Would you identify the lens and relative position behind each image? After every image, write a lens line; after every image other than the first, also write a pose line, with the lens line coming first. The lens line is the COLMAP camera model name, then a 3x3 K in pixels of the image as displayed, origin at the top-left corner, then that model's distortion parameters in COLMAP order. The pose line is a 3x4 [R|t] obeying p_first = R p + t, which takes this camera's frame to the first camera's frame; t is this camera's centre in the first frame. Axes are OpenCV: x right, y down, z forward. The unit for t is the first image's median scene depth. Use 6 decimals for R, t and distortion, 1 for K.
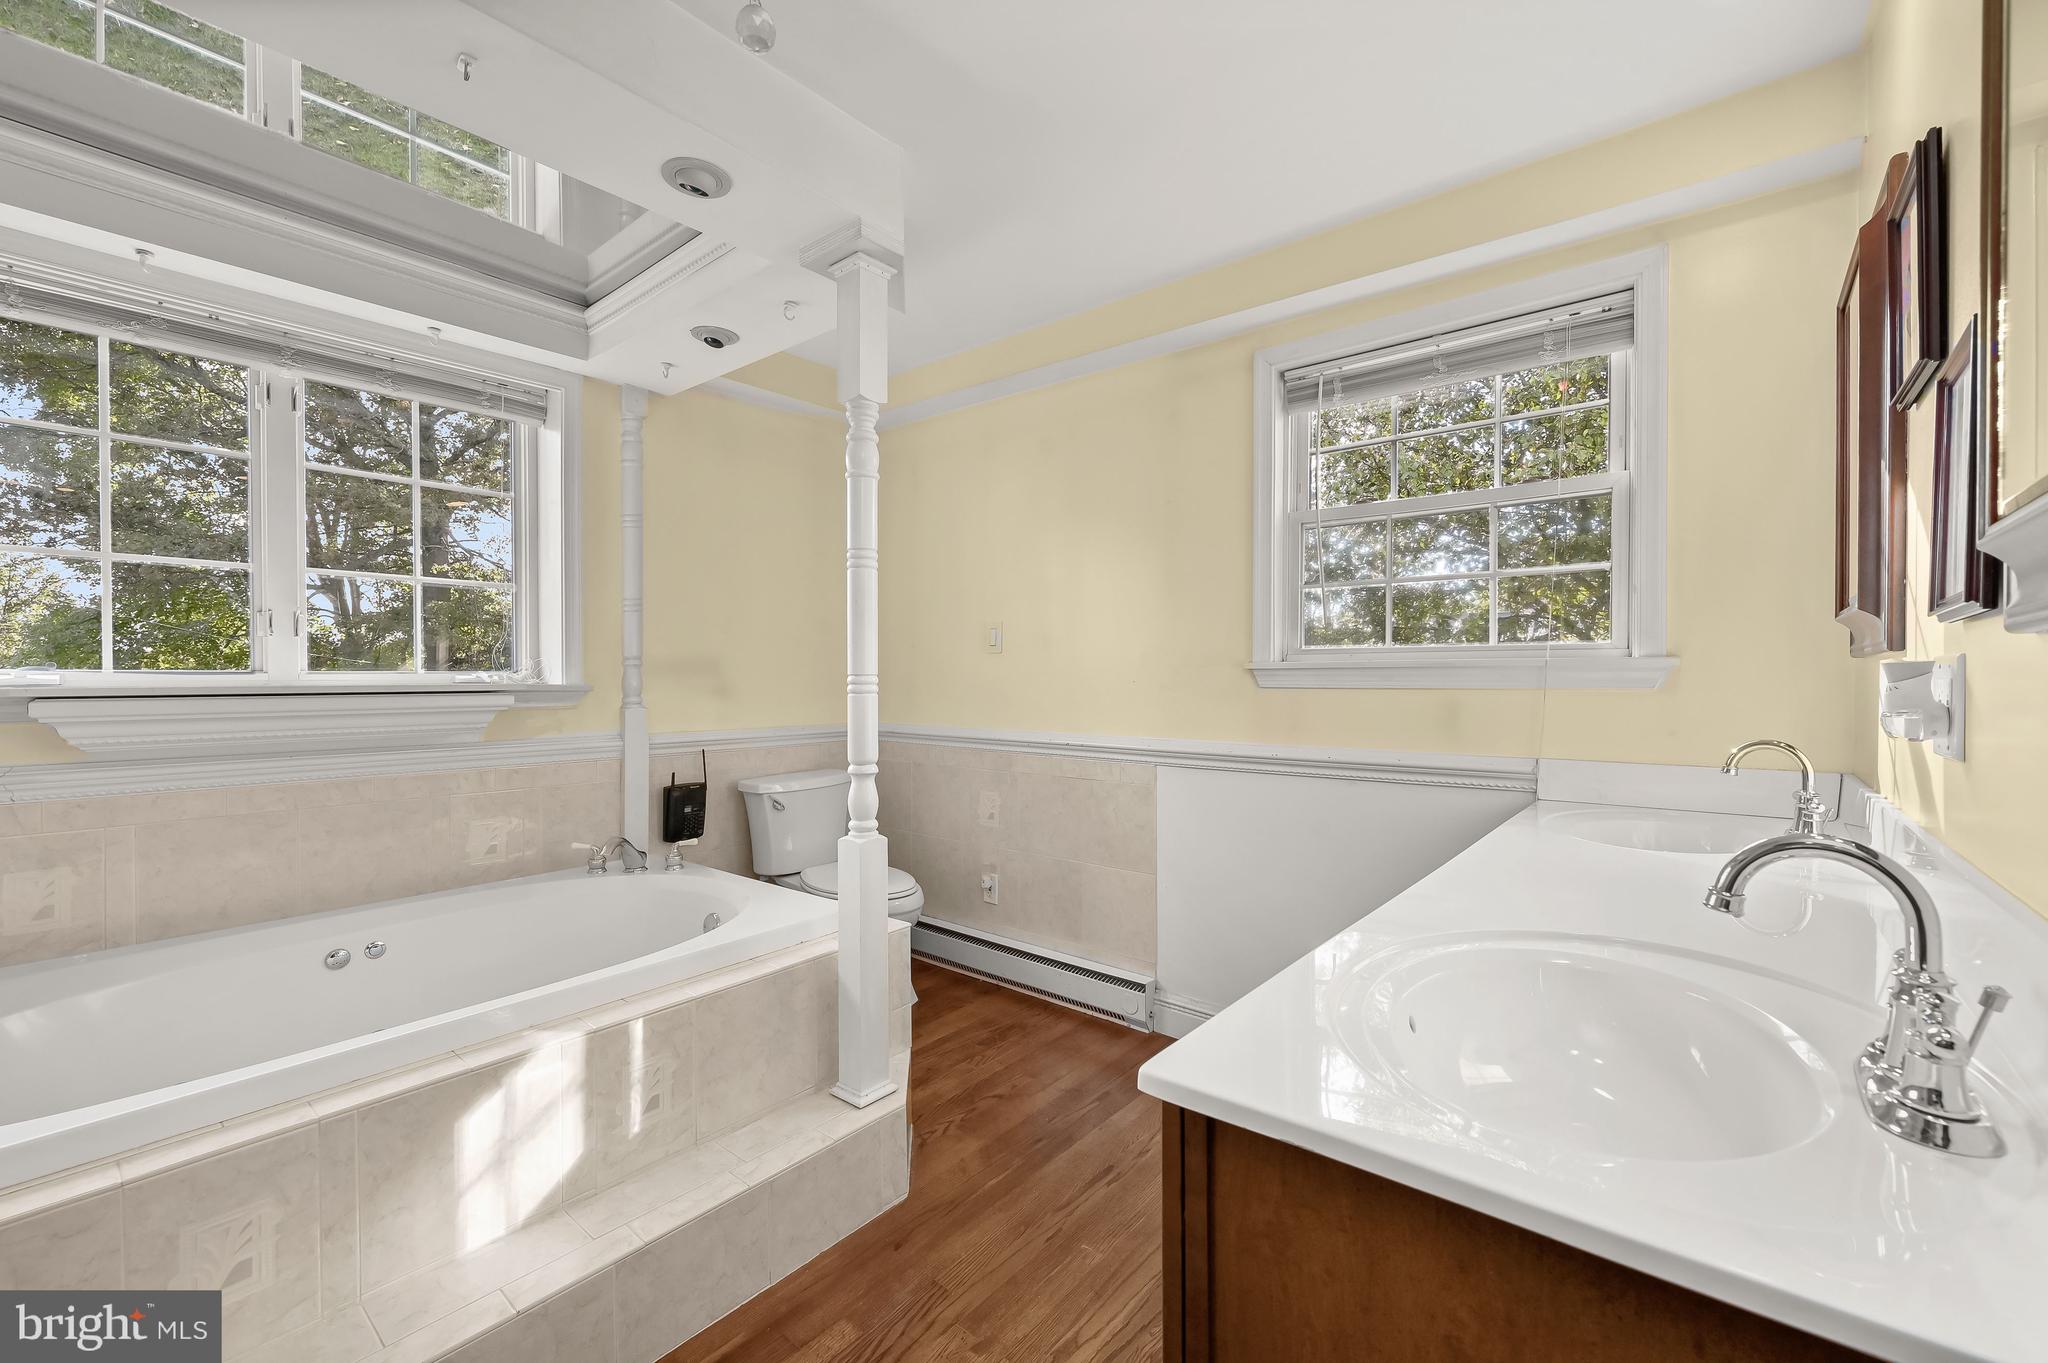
lens RADIAL K [[830.1, 0, 1034.8], [0, 830.1, 673.6], [0, 0, 1]] dist [-0.000034, 0.000142]
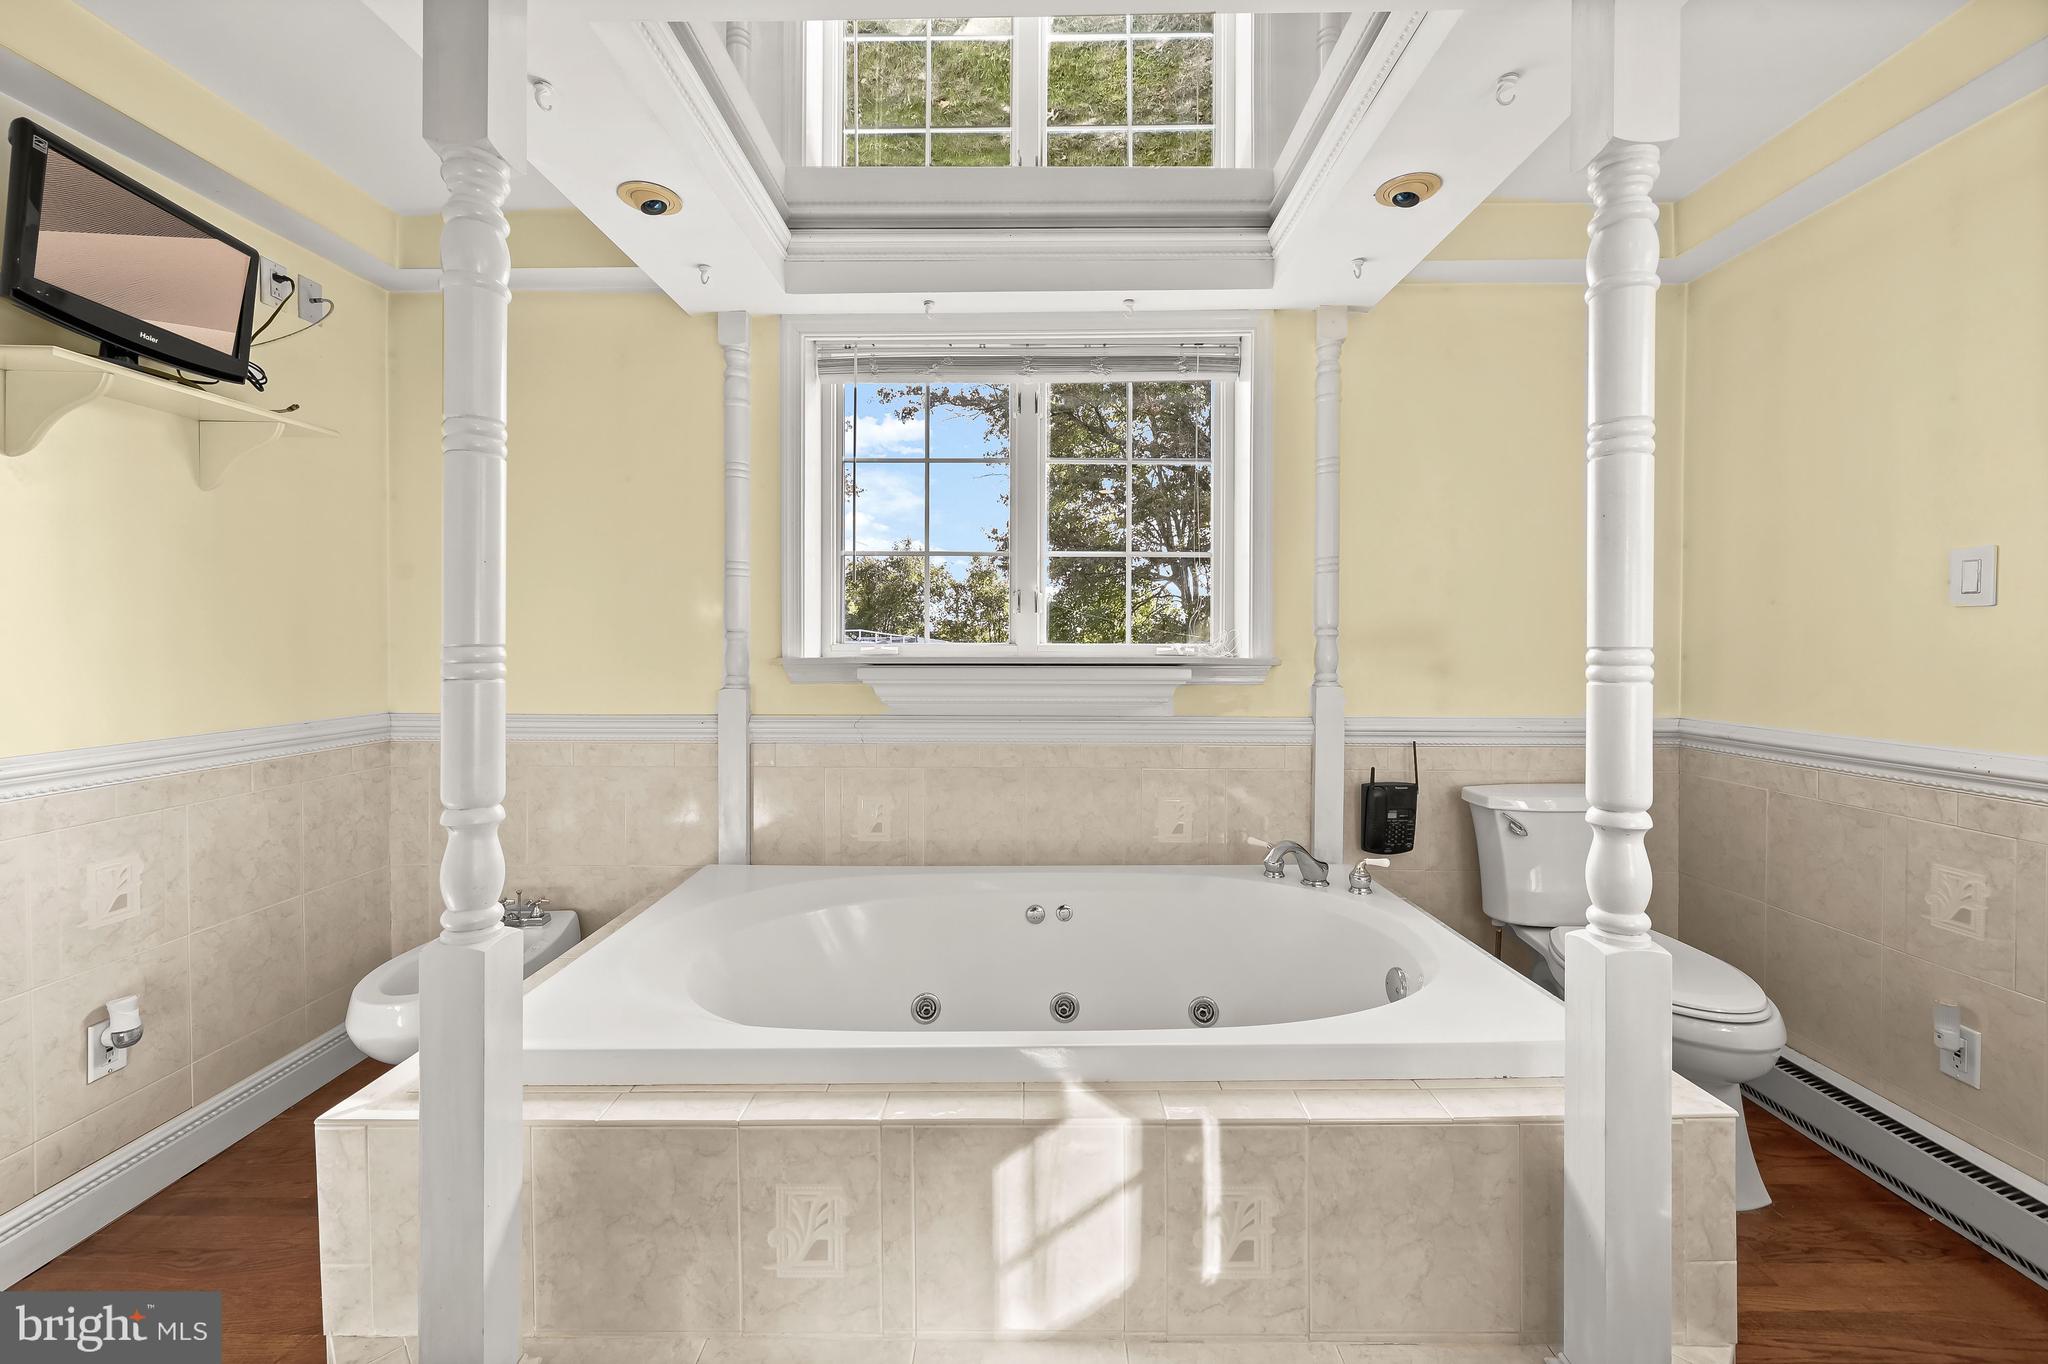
lens RADIAL K [[827.2, 0, 1023.7], [0, 827.2, 654.3], [0, 0, 1]] dist [-0.000182, 0.000139]
pose [[0.621855, 0.007878, -0.783093, -0.016905], [0.000273, 0.999947, 0.010276, -0.000141], [0.783133, -0.006604, 0.621820, 0.261199]]
